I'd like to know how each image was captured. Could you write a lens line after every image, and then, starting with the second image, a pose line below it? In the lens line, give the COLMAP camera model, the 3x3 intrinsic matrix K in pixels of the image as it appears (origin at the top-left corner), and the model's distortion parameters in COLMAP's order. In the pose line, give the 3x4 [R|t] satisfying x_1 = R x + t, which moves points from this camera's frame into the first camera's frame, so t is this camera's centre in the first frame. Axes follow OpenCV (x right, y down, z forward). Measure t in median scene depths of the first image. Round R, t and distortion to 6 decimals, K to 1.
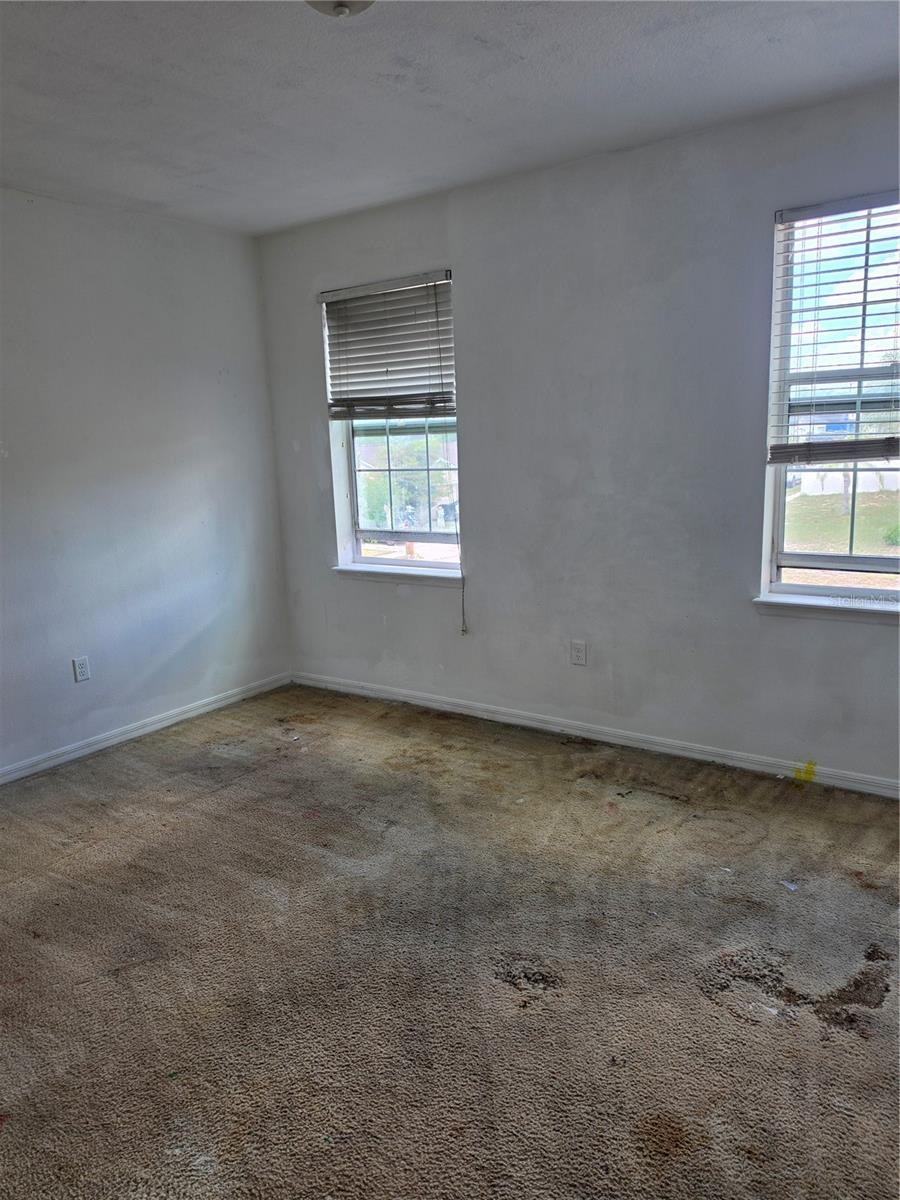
lens RADIAL K [[824.5, 0, 452.0], [0, 824.5, 598.5], [0, 0, 1]] dist [0.012753, -0.043818]
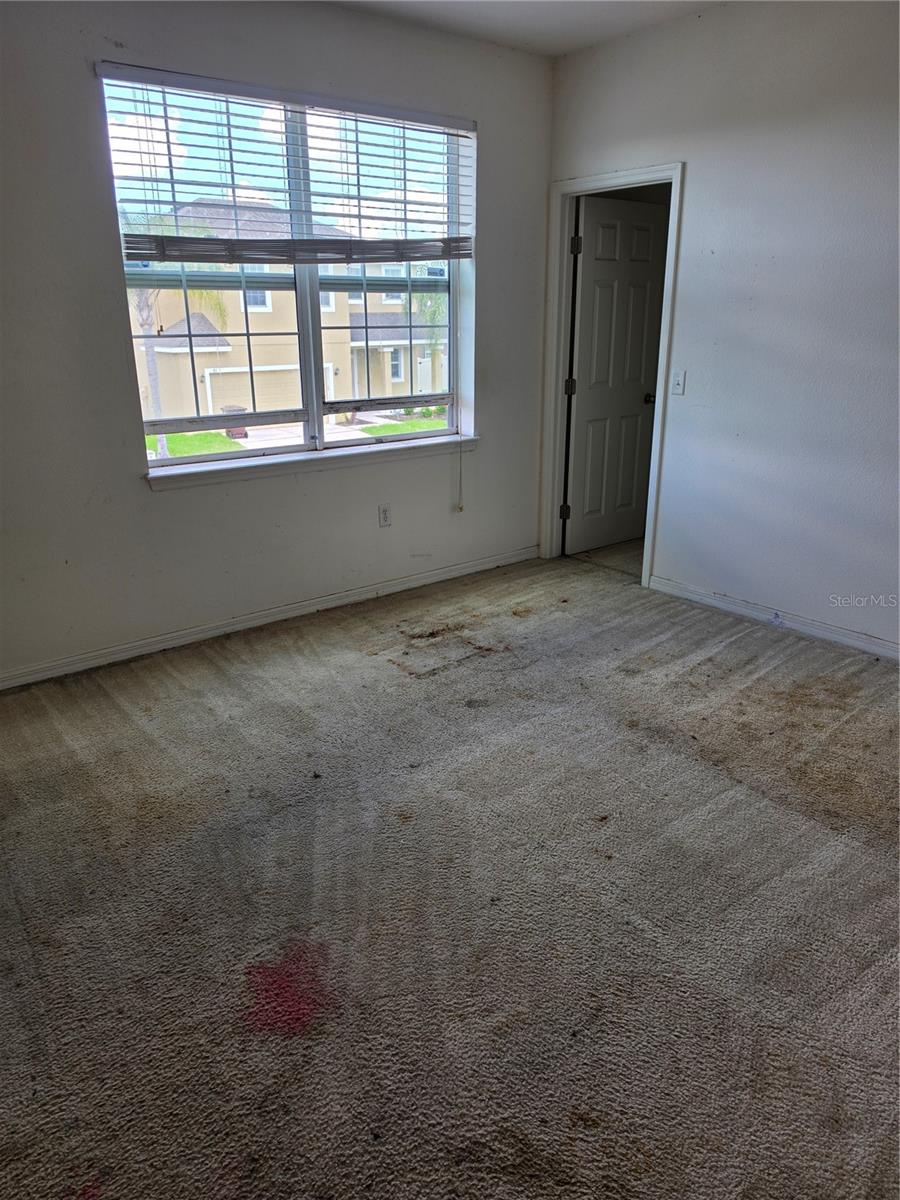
lens RADIAL K [[824.5, 0, 450.4], [0, 824.5, 602.8], [0, 0, 1]] dist [0.012753, -0.043818]
pose [[0.322204, -0.283693, 0.903163, -0.765446], [0.170055, 0.955867, 0.239580, -0.062284], [-0.931271, 0.076394, 0.356228, 0.526347]]
